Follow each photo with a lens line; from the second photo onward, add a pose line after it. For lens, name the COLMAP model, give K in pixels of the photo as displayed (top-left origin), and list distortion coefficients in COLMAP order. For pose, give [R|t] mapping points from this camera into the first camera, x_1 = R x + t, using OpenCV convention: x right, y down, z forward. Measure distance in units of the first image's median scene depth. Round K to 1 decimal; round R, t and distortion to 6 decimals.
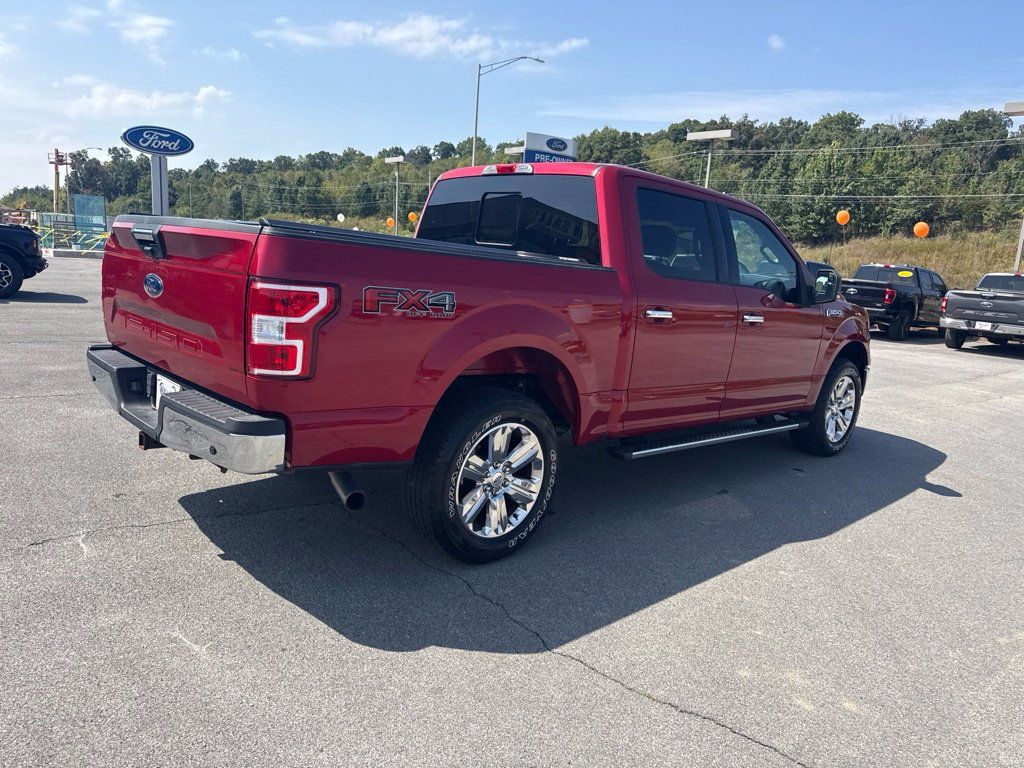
lens RADIAL K [[725.6, 0, 517.6], [0, 725.6, 384.9], [0, 0, 1]] dist [0.029090, -0.032533]
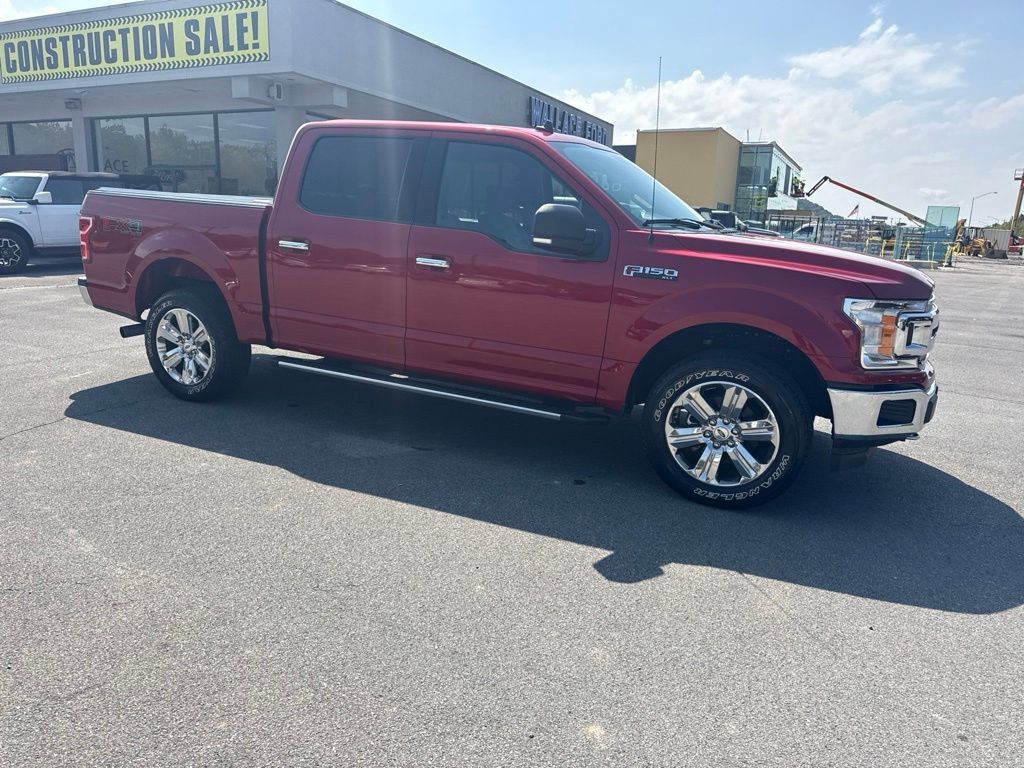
lens RADIAL K [[725.6, 0, 513.3], [0, 725.6, 384.8], [0, 0, 1]] dist [0.029090, -0.032533]
pose [[0.360081, 0.154265, -0.920078, 0.329845], [-0.180147, 0.979169, 0.093670, -0.011866], [0.915363, 0.132021, 0.380370, 0.209281]]
